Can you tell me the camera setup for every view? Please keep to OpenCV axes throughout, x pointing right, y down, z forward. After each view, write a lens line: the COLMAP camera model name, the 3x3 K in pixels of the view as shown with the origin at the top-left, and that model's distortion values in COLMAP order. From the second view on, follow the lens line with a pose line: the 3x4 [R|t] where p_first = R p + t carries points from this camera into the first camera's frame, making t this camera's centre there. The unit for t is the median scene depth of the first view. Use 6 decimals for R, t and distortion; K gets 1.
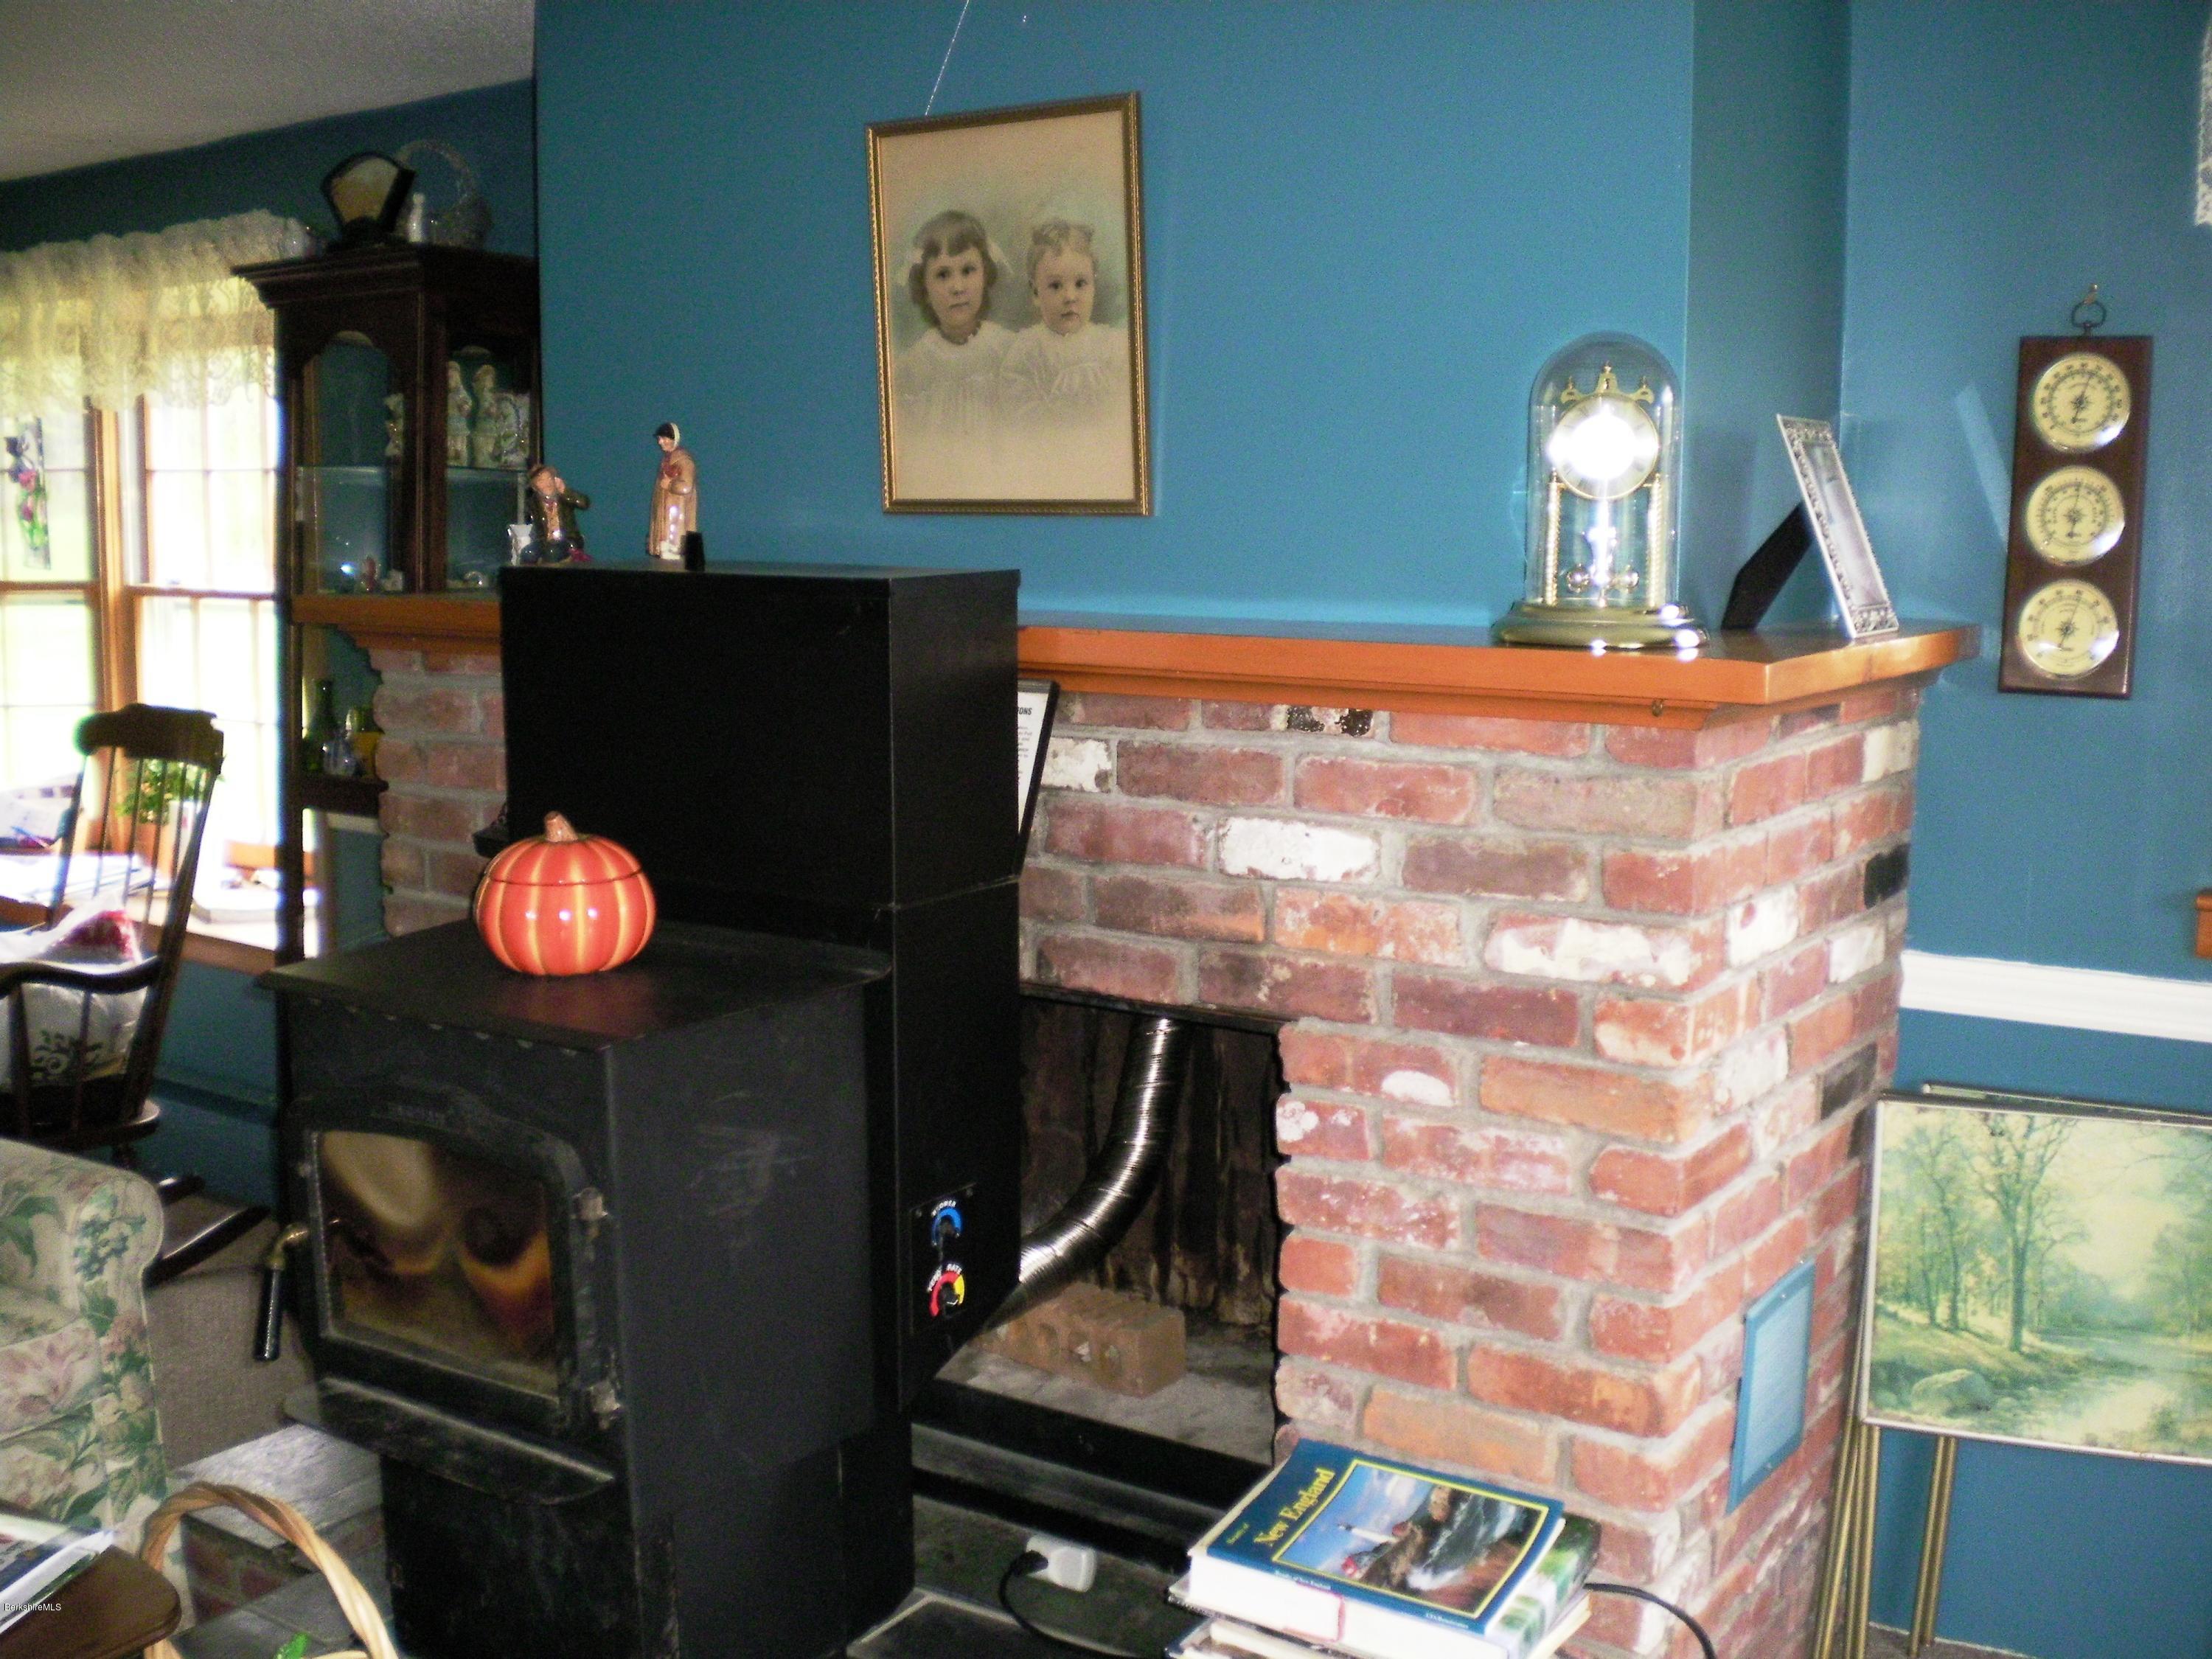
lens RADIAL K [[2397.1, 0, 1106.0], [0, 2397.1, 829.5], [0, 0, 1]] dist [-0.067370, 0.003853]
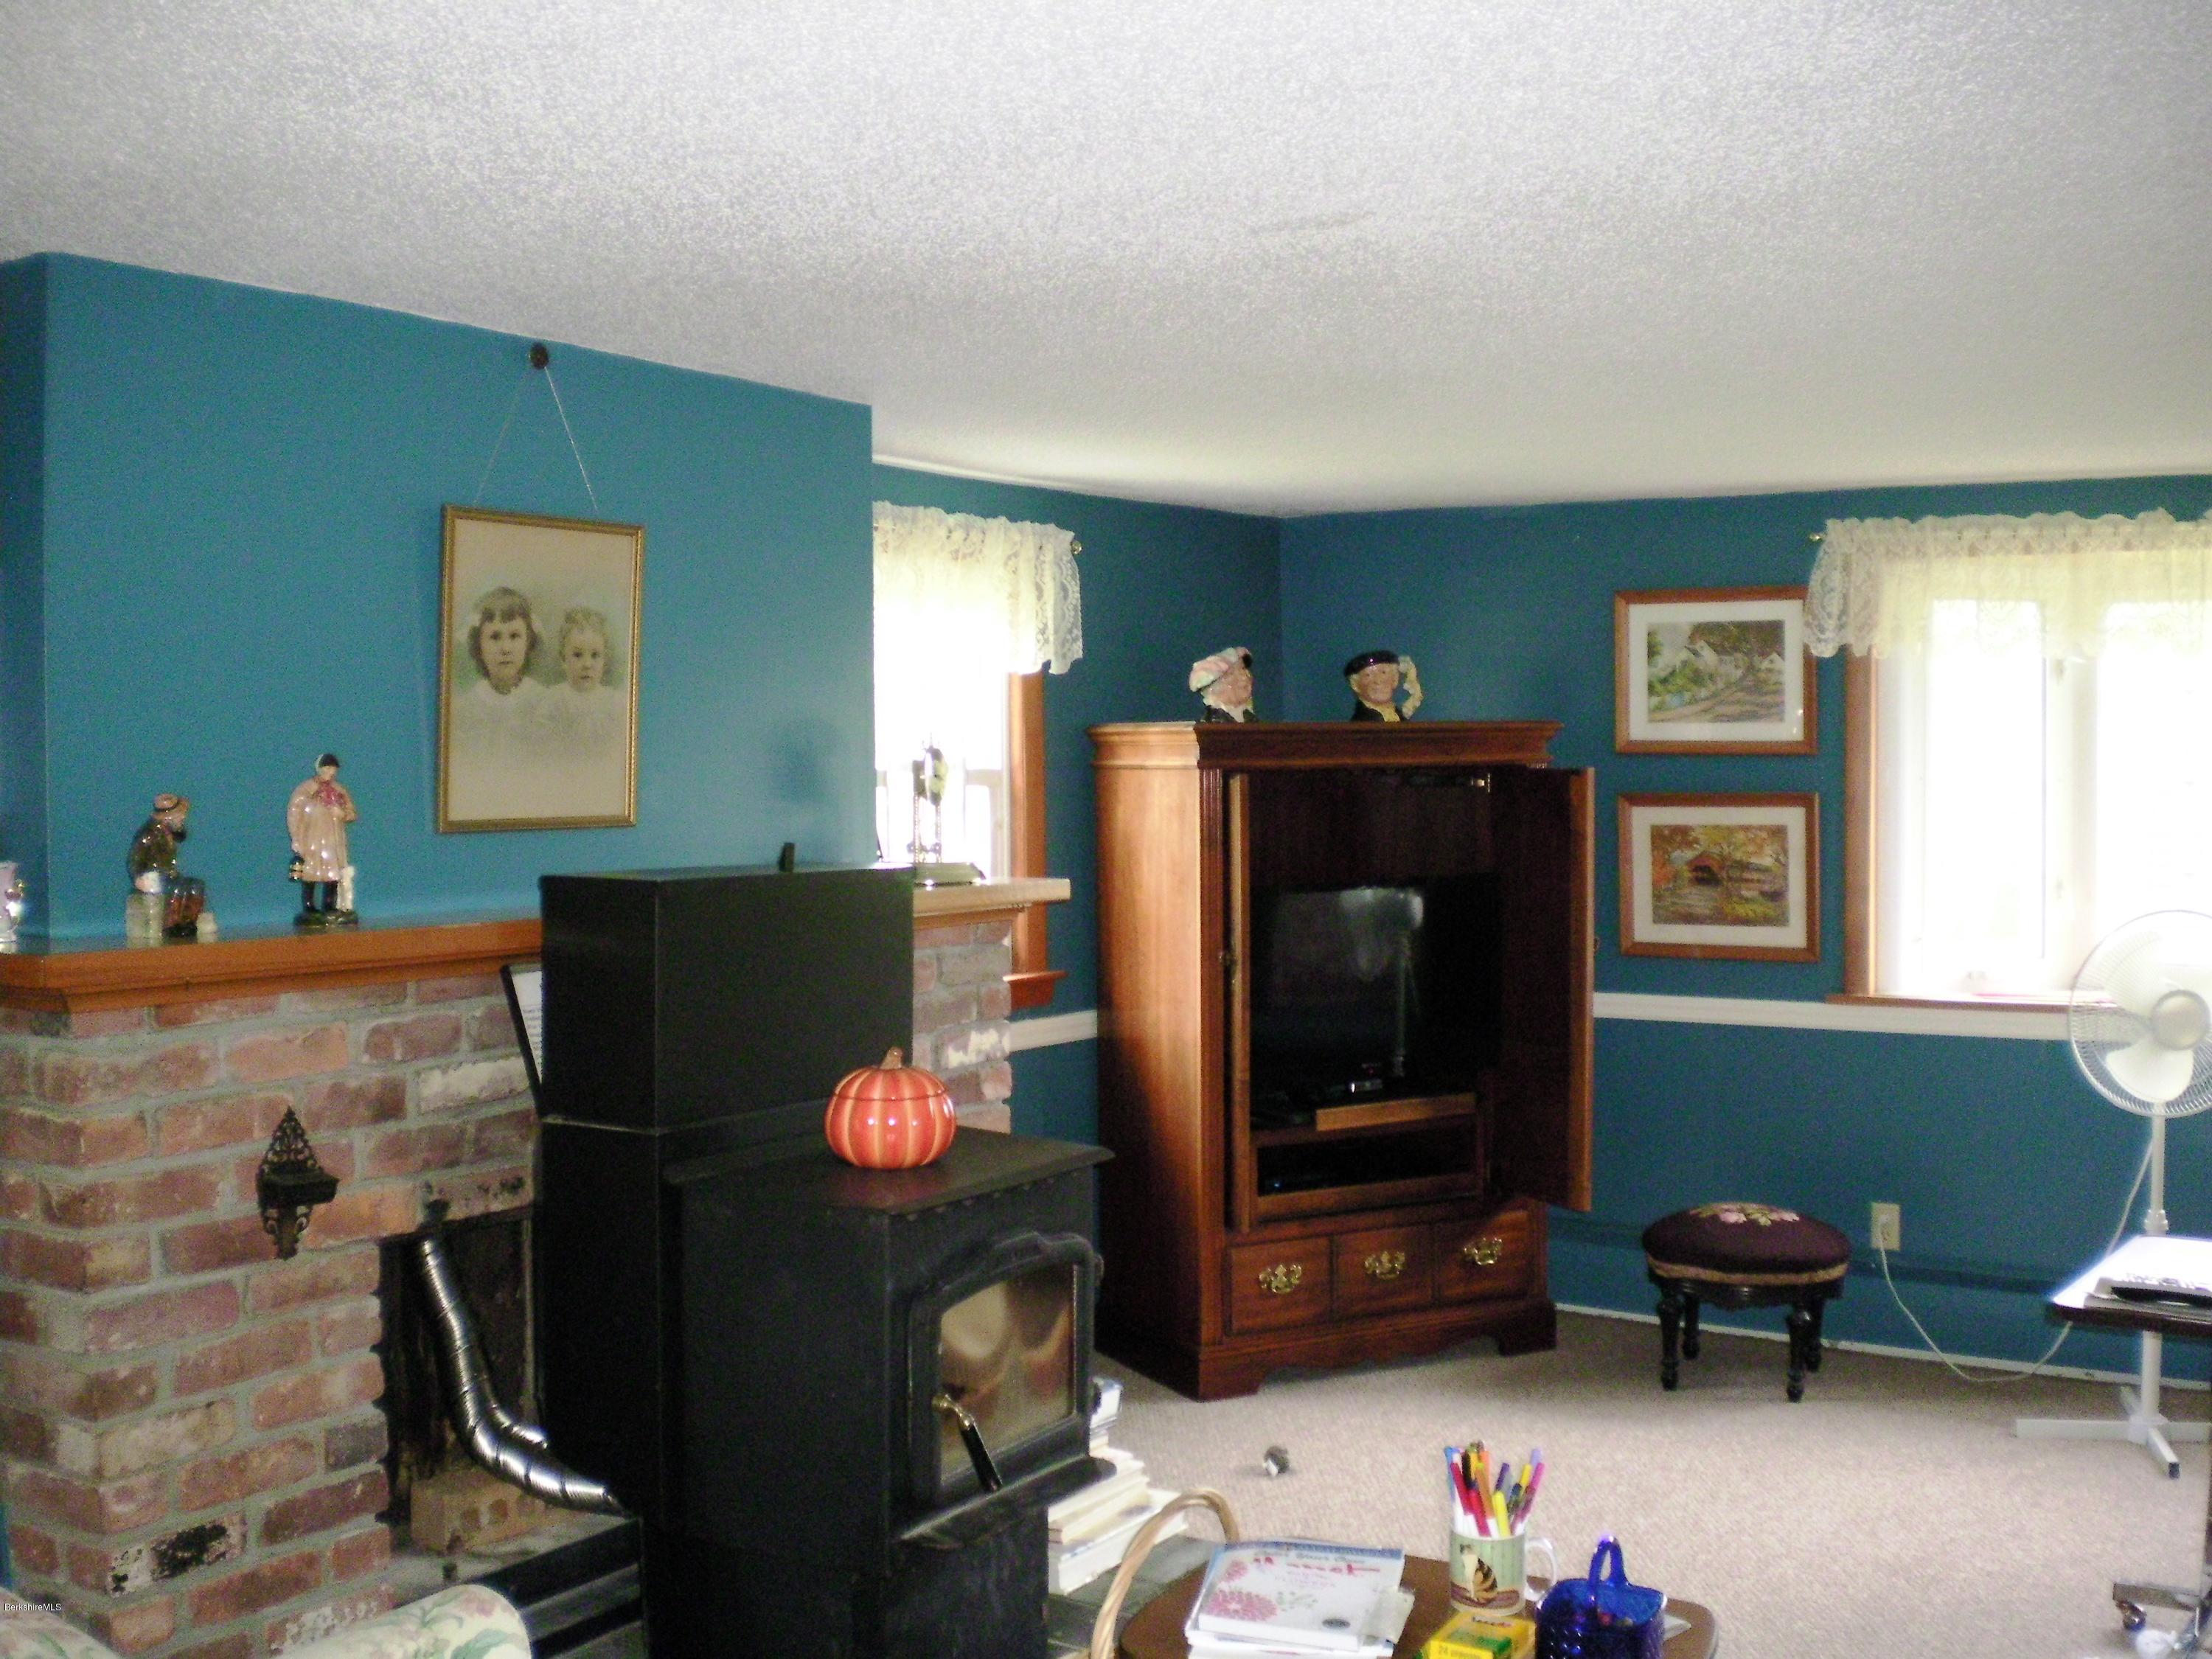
lens RADIAL K [[2397.1, 0, 1106.0], [0, 2397.1, 829.5], [0, 0, 1]] dist [-0.067370, 0.003853]
pose [[-0.048837, -0.028106, 0.998411, -1.322037], [0.147369, 0.988461, 0.035035, -0.132494], [-0.987875, 0.148846, -0.044132, 0.766192]]
